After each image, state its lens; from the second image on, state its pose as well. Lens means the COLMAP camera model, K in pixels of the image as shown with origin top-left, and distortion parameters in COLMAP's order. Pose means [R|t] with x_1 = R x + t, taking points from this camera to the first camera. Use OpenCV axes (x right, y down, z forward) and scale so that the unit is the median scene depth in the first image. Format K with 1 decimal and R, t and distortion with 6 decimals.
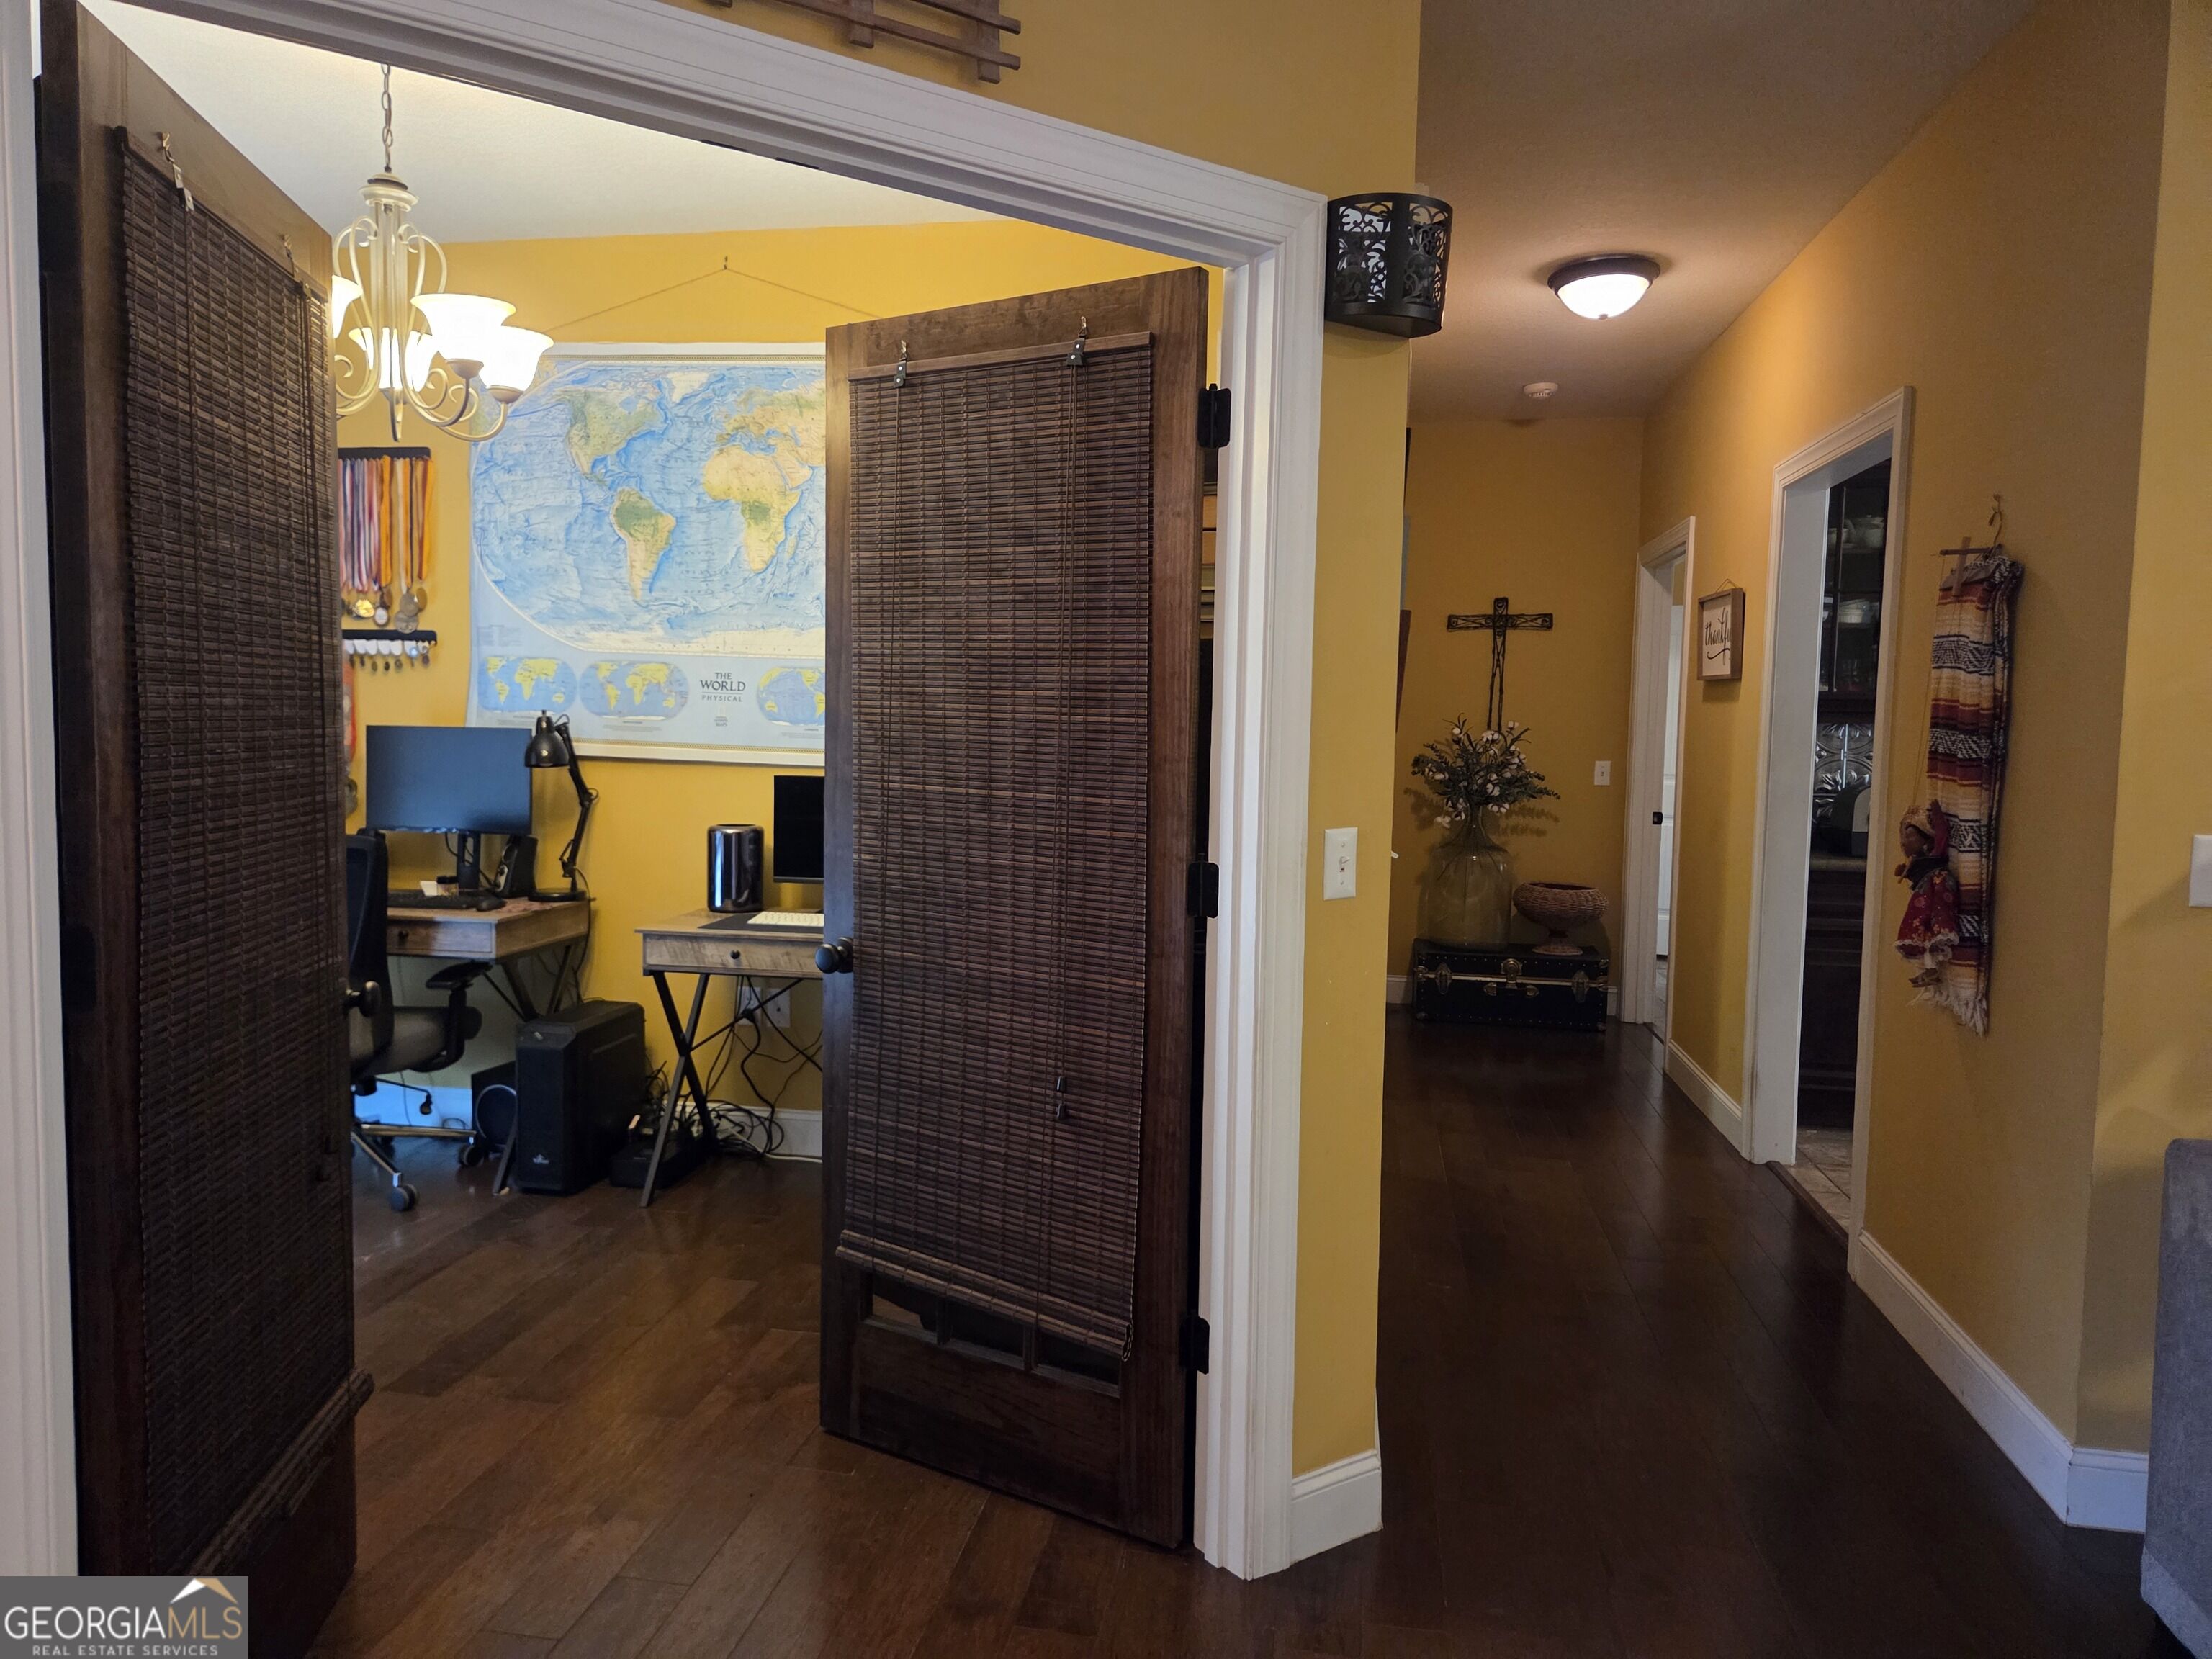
lens RADIAL K [[1486.7, 0, 1077.8], [0, 1486.7, 831.3], [0, 0, 1]] dist [0.070255, -0.060112]
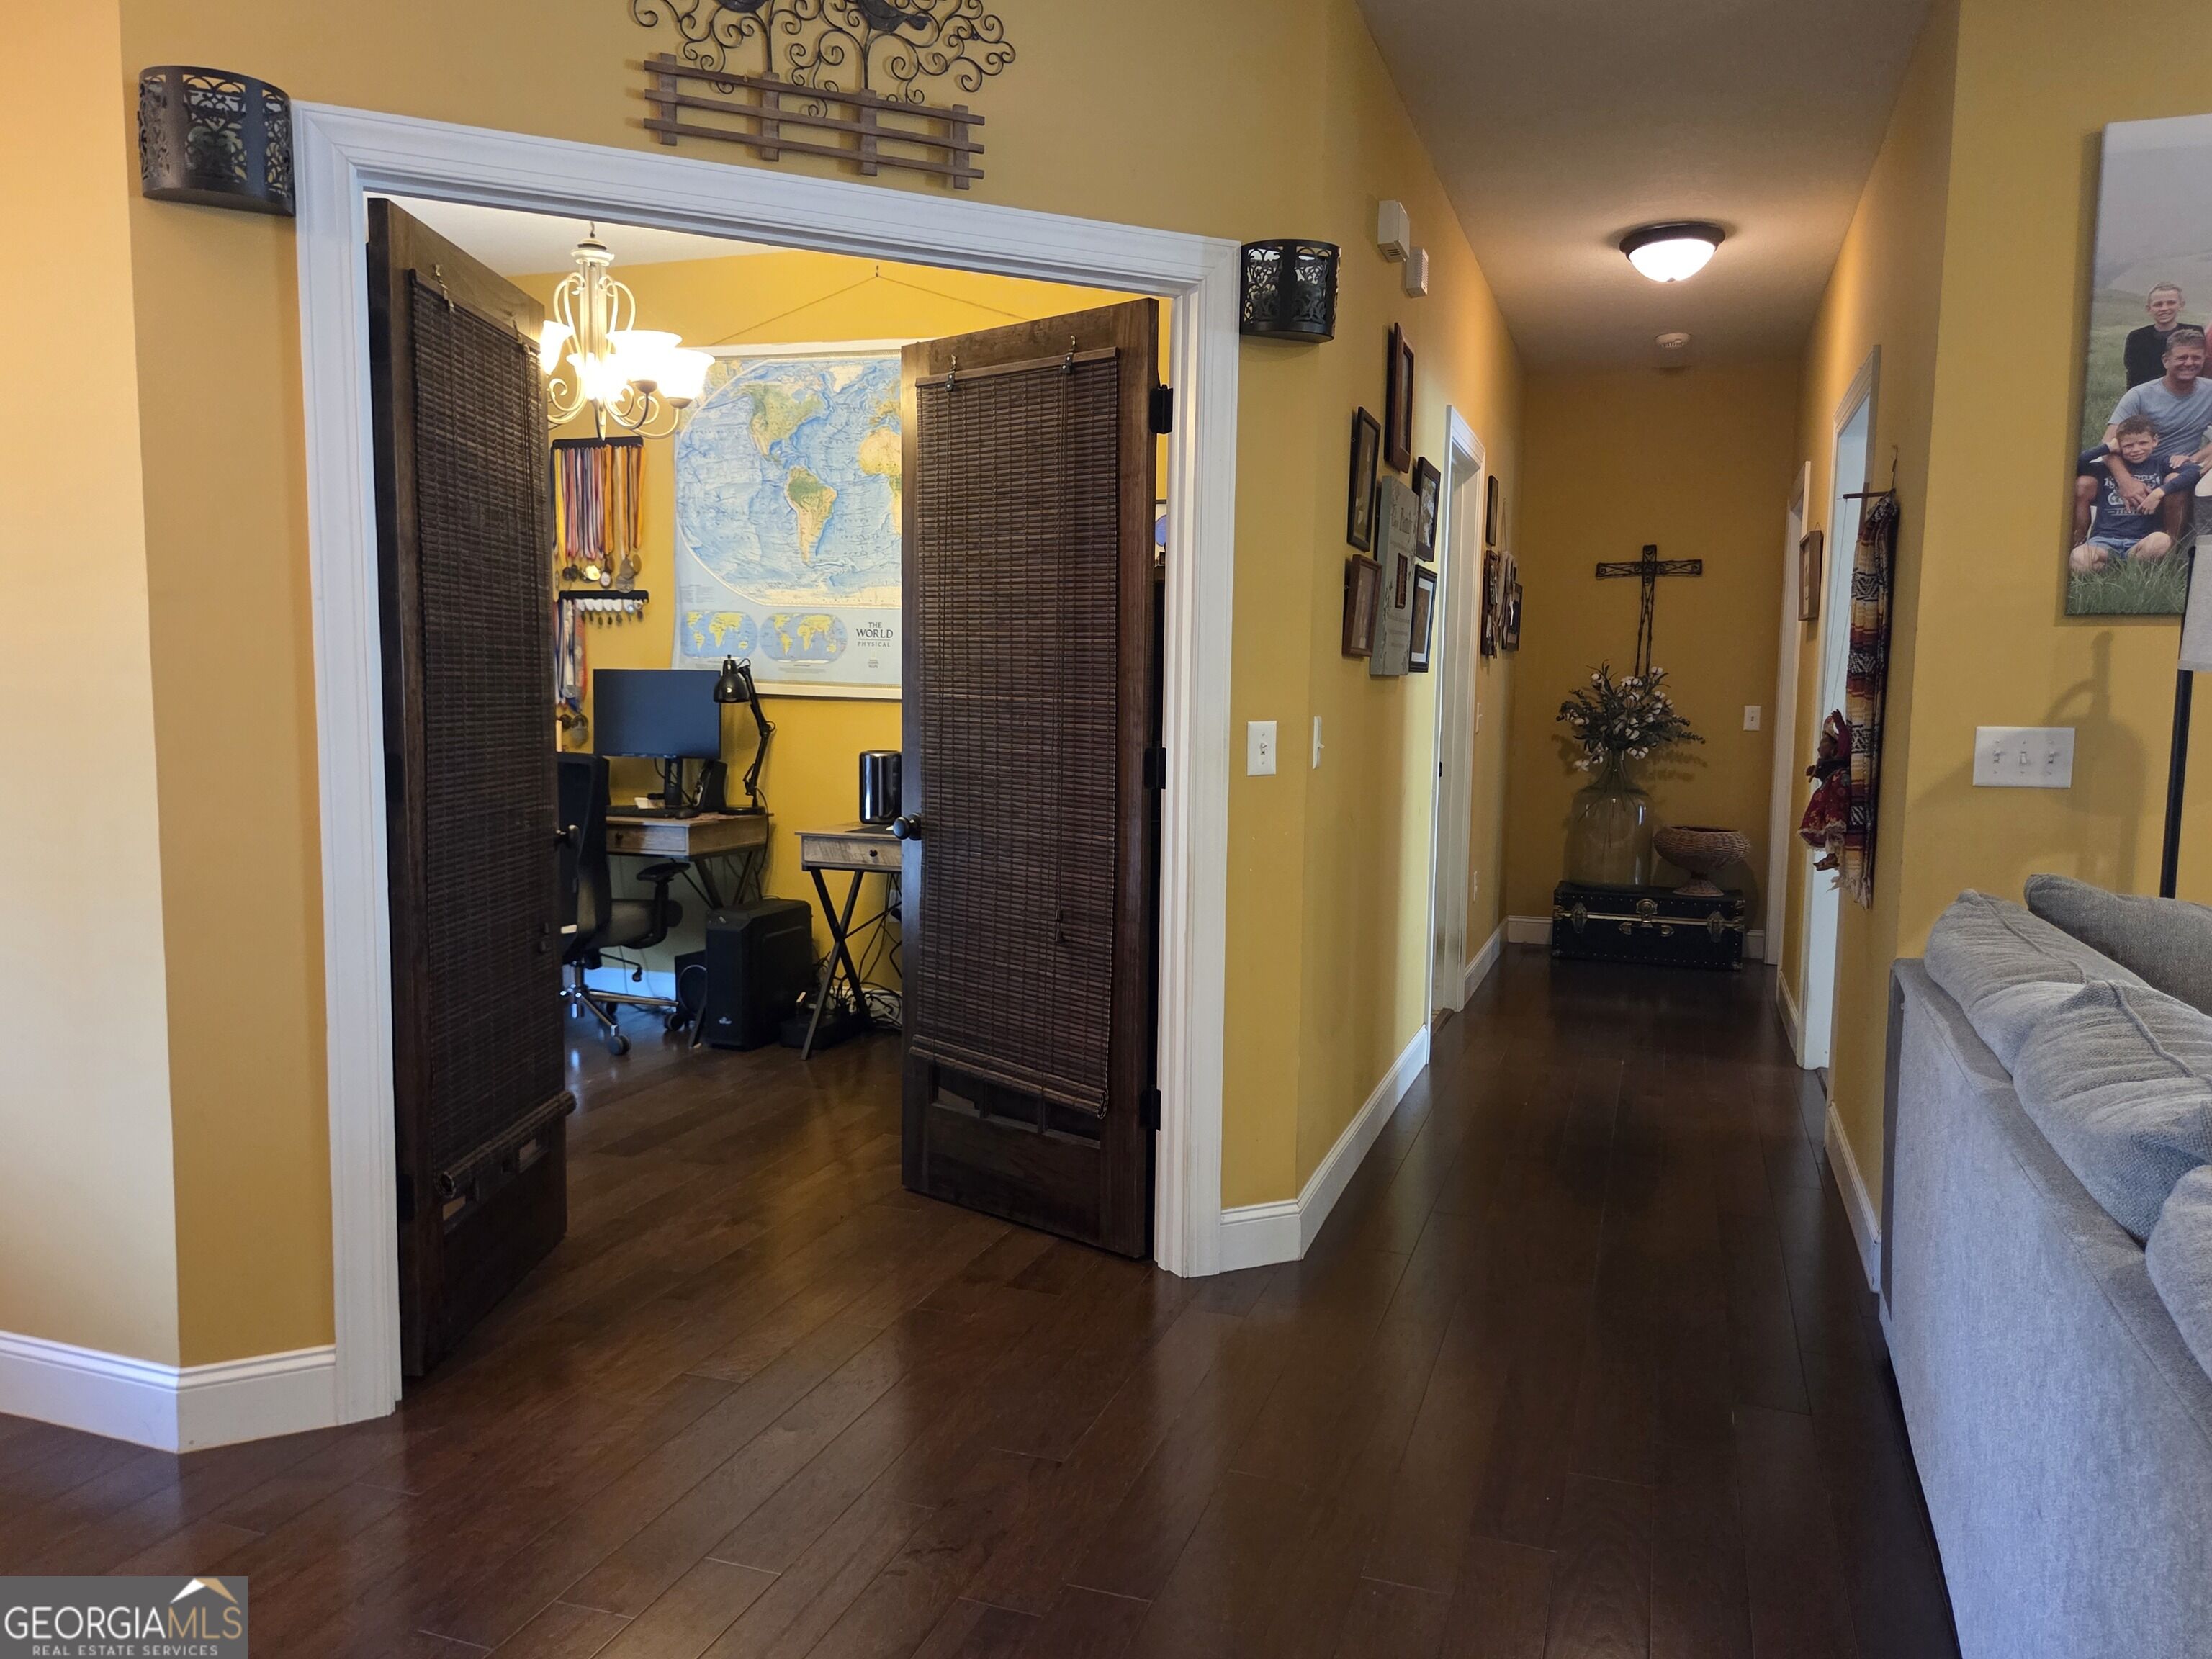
lens RADIAL K [[1636.0, 0, 1110.0], [0, 1636.0, 864.6], [0, 0, 1]] dist [0.087112, -0.108686]
pose [[0.987164, 0.011165, -0.159316, 0.170852], [-0.006802, 0.999587, 0.027909, 0.052654], [0.159562, -0.026467, 0.986833, -0.281081]]
